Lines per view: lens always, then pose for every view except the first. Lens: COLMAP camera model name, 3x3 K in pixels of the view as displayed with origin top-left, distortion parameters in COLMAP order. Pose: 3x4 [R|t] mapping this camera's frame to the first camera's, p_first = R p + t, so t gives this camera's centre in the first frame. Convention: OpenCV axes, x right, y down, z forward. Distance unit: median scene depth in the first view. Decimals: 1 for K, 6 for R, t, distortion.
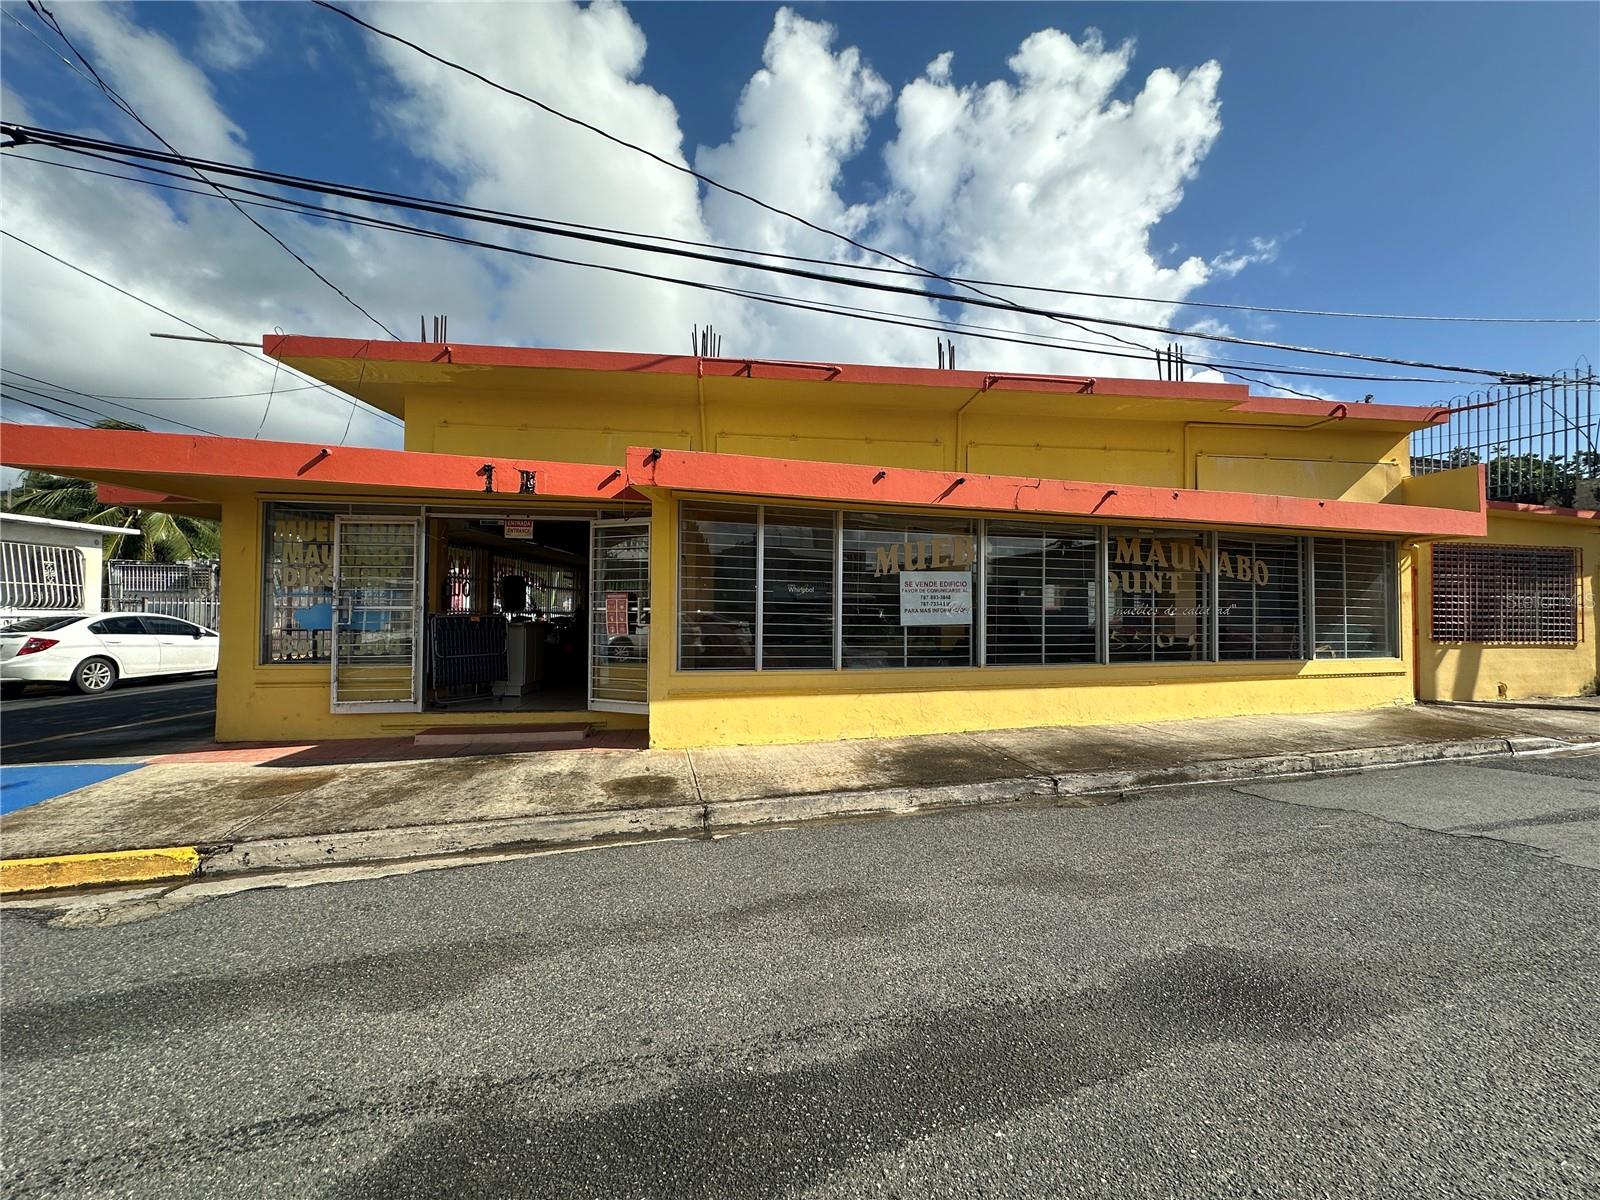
lens RADIAL K [[636.6, 0, 800.2], [0, 636.6, 593.2], [0, 0, 1]] dist [-0.001051, 0.000026]
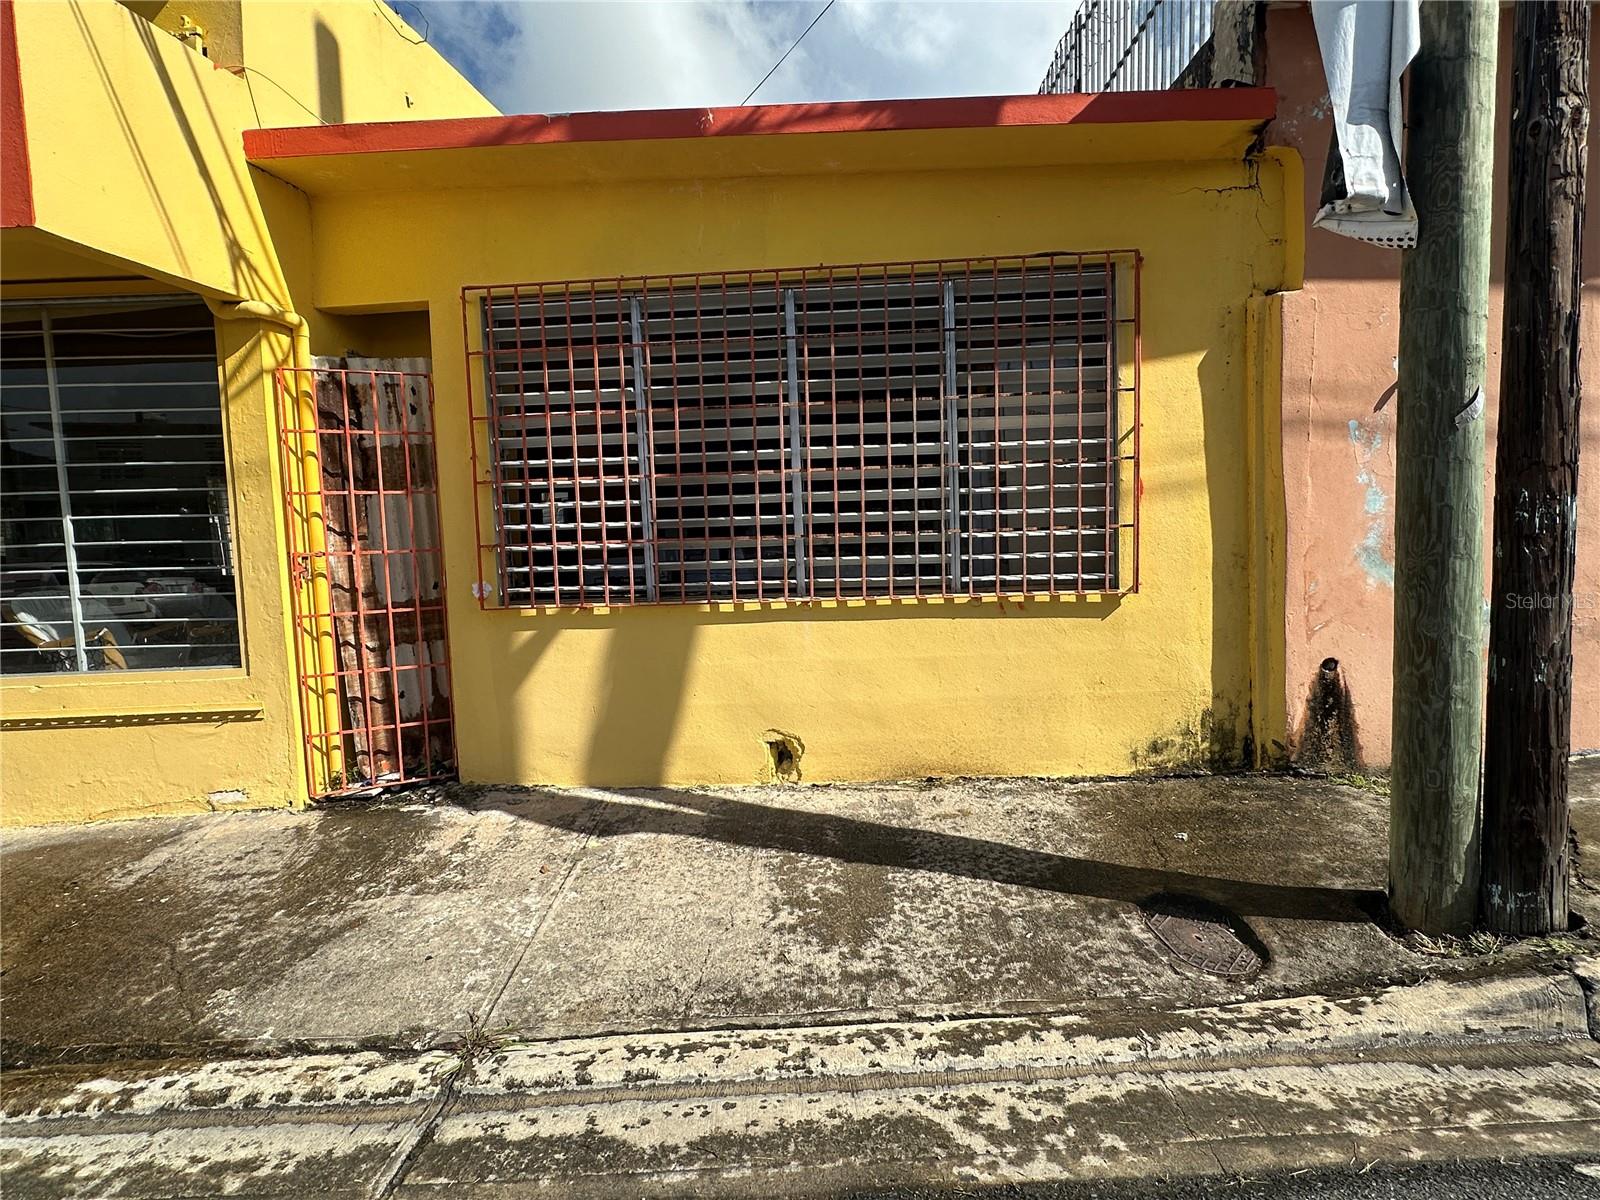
lens RADIAL K [[842.7, 0, 799.0], [0, 842.7, 590.8], [0, 0, 1]] dist [0.004345, 0.000301]
pose [[0.960836, -0.021898, -0.276251, 1.230945], [0.051622, 0.993568, 0.100789, 0.031657], [0.272267, -0.111102, 0.955786, 0.617607]]
